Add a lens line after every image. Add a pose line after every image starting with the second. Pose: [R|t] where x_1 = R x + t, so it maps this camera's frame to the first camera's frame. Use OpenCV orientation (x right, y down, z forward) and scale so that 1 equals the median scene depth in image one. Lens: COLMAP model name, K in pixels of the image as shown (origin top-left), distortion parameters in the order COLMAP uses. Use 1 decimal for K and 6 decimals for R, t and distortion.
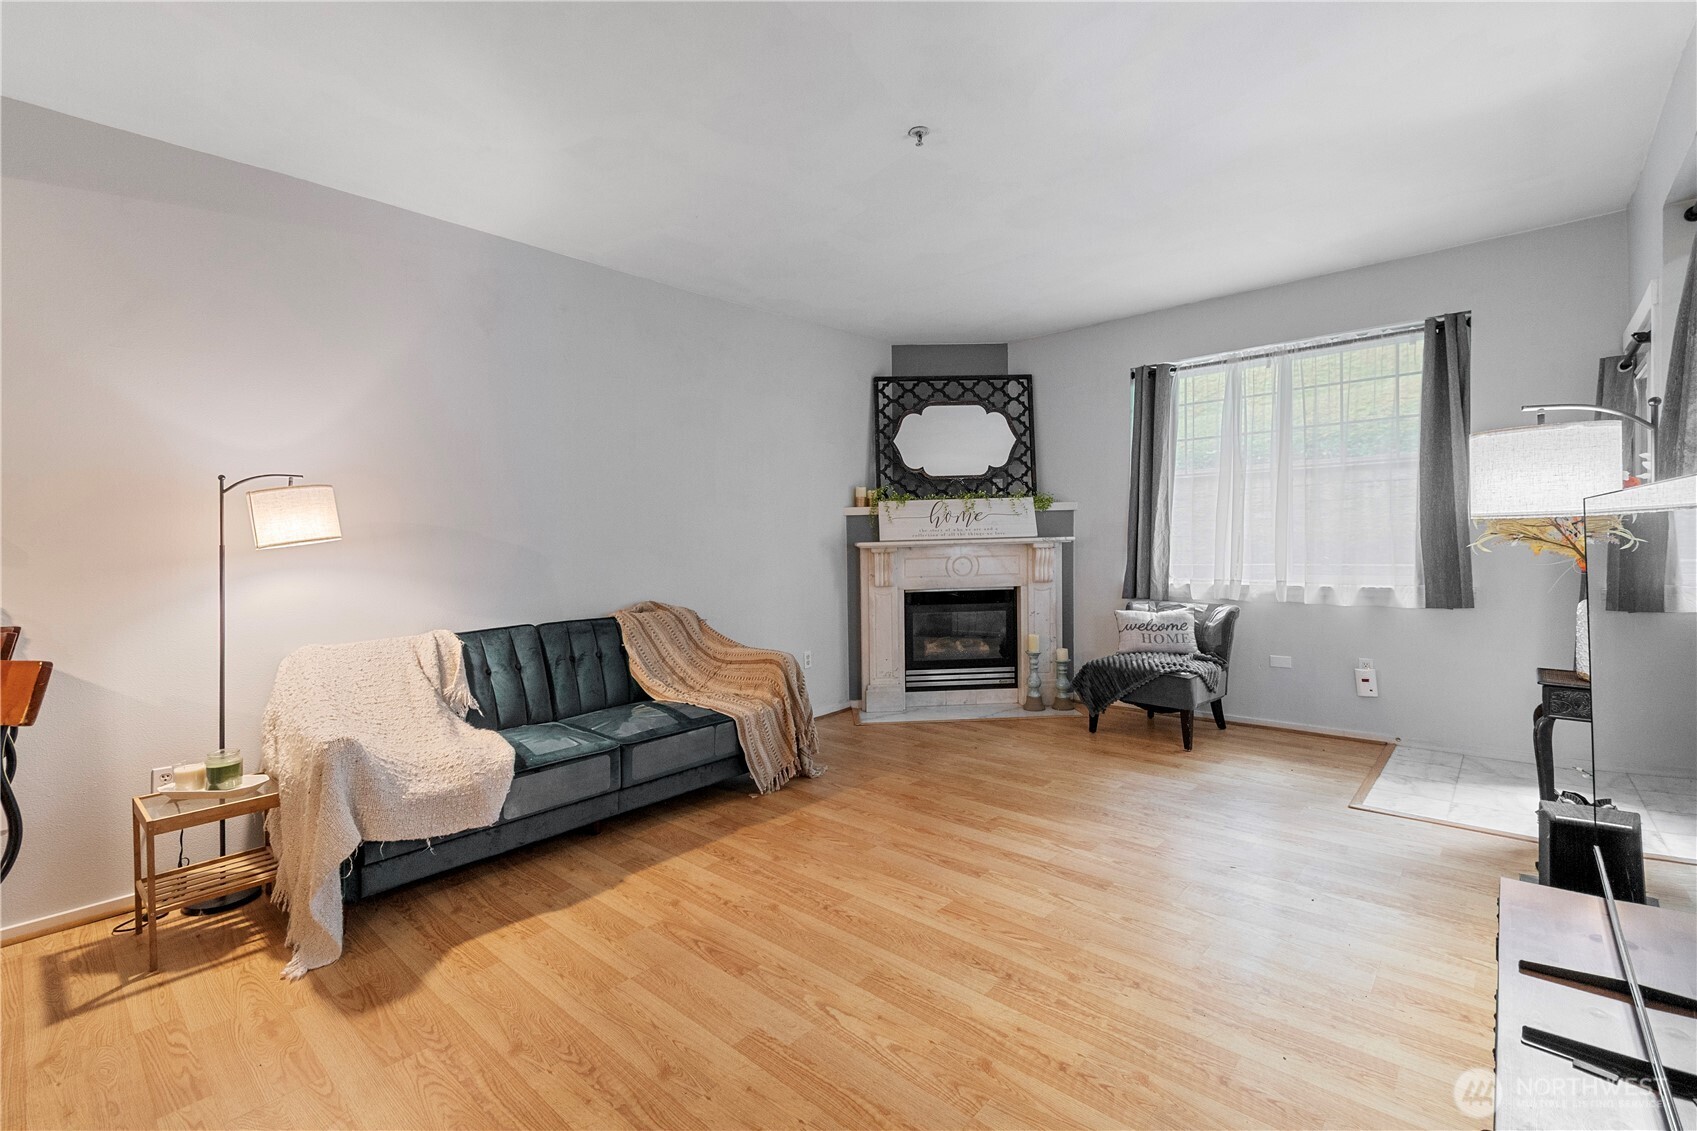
lens RADIAL K [[734.1, 0, 848.5], [0, 734.1, 565.5], [0, 0, 1]] dist [-0.000137, -0.000038]
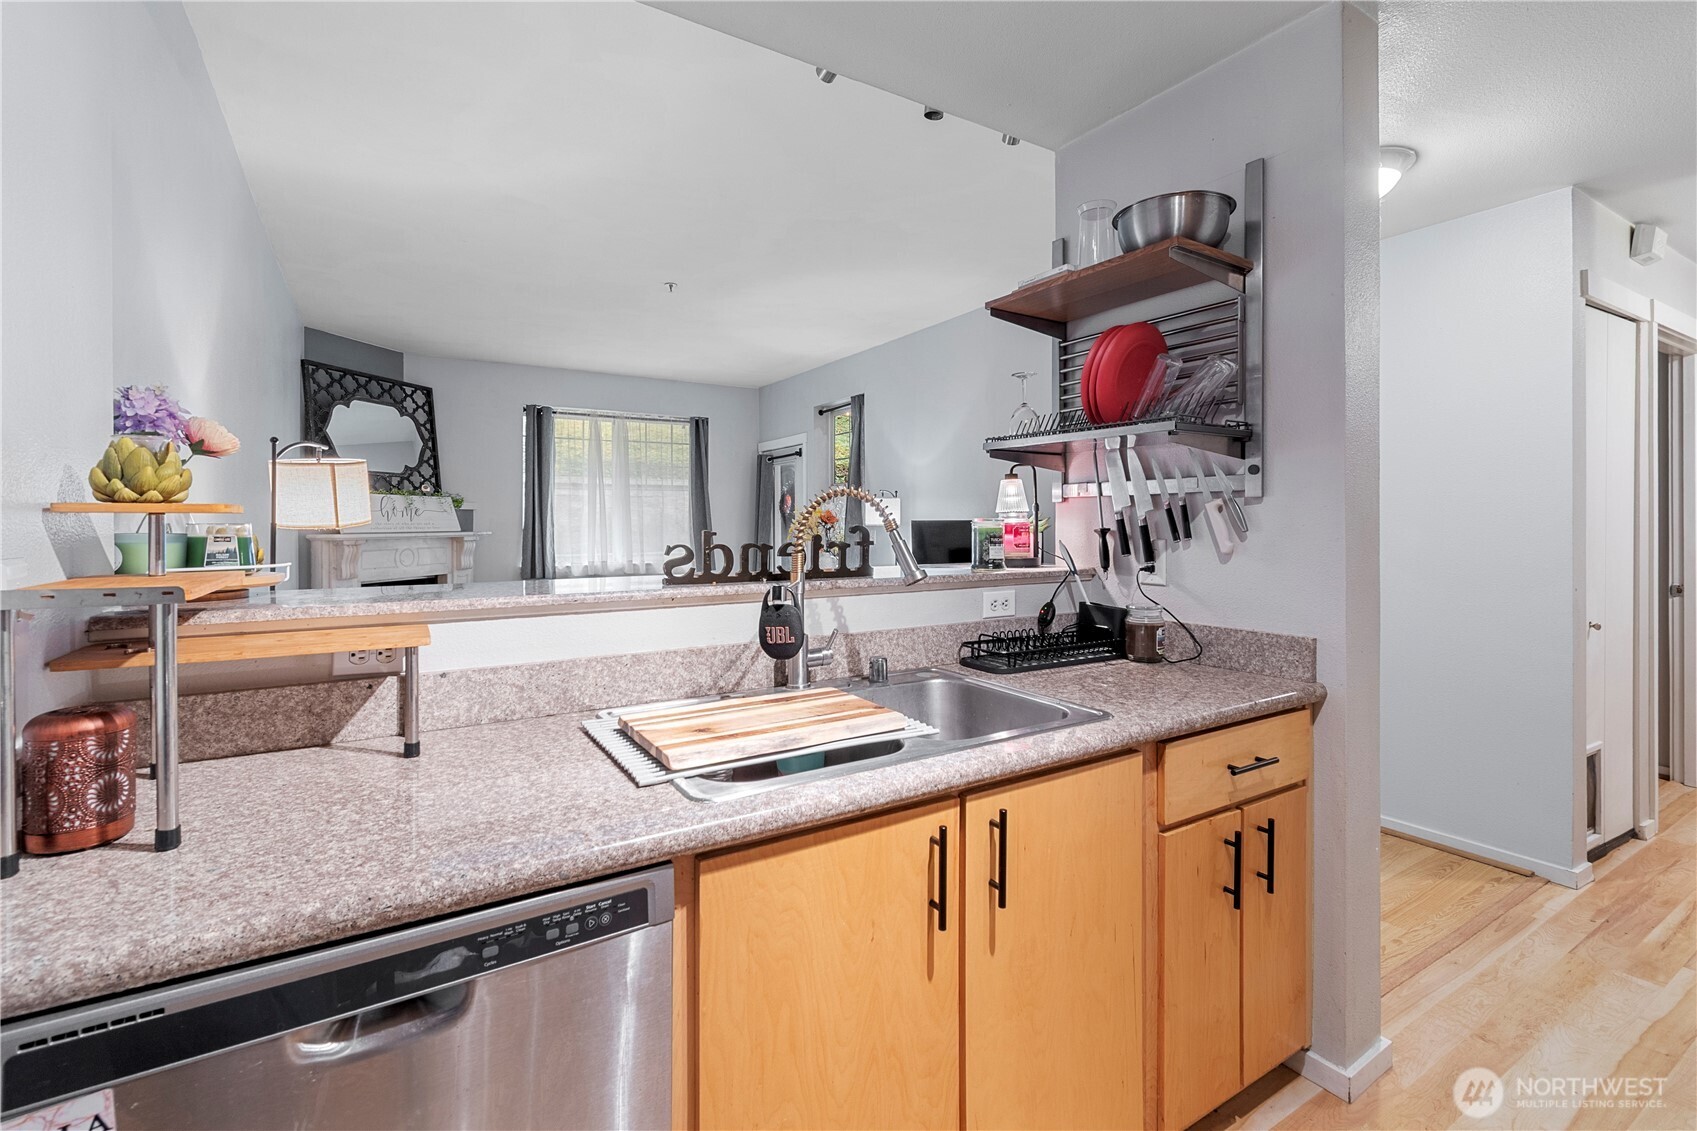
lens RADIAL K [[754.2, 0, 843.0], [0, 754.2, 533.2], [0, 0, 1]] dist [0.000800, -0.000227]
pose [[0.281818, 0.012830, 0.959382, -0.808699], [0.027419, 0.999395, -0.021419, 0.007479], [-0.959076, 0.032342, 0.281296, 0.082249]]
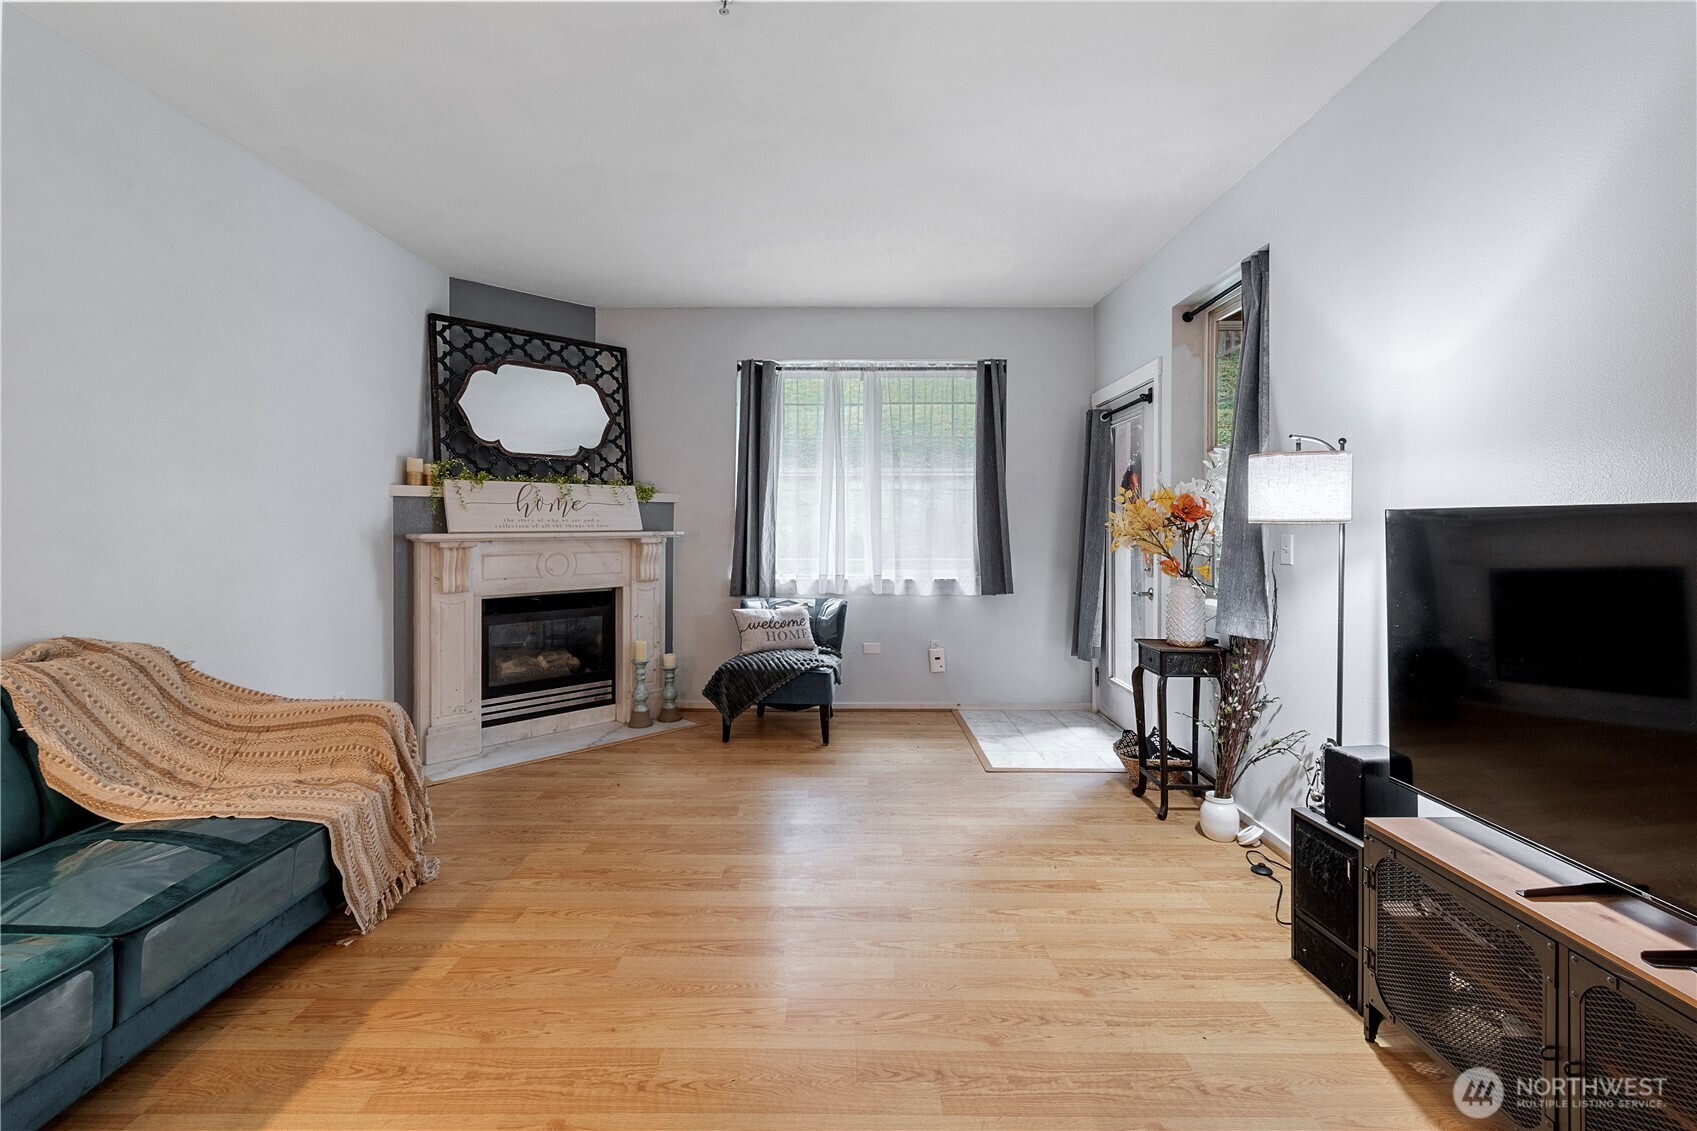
lens RADIAL K [[734.5, 0, 836.5], [0, 734.5, 550.1], [0, 0, 1]] dist [-0.000082, -0.000557]
pose [[0.751670, 0.002104, 0.659536, -0.170626], [0.007770, 0.999897, -0.012046, -0.003392], [-0.659493, 0.014179, 0.751577, 0.194981]]
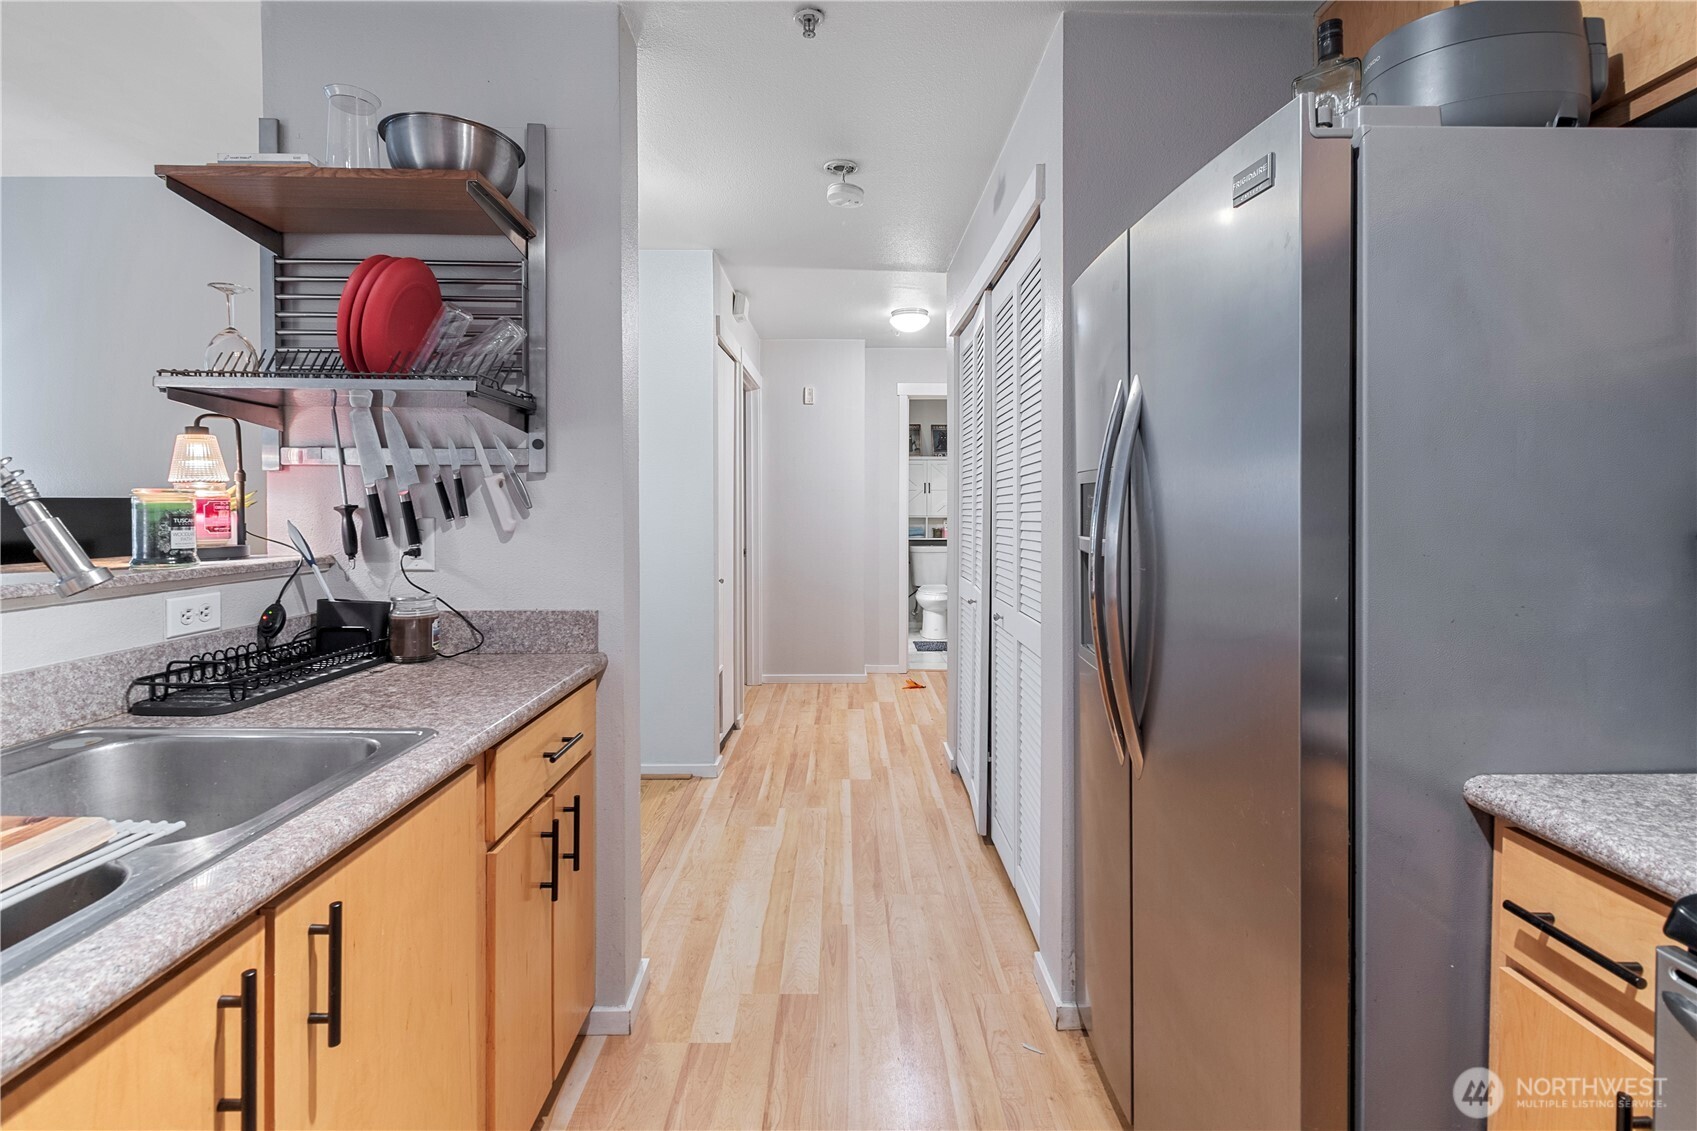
lens RADIAL K [[762.8, 0, 852.9], [0, 762.8, 525.2], [0, 0, 1]] dist [0.004482, -0.000272]
pose [[-0.670000, 0.006609, 0.742332, -0.770523], [0.040286, 0.998811, 0.027468, 0.008359], [-0.741267, 0.048309, -0.669469, 0.122013]]
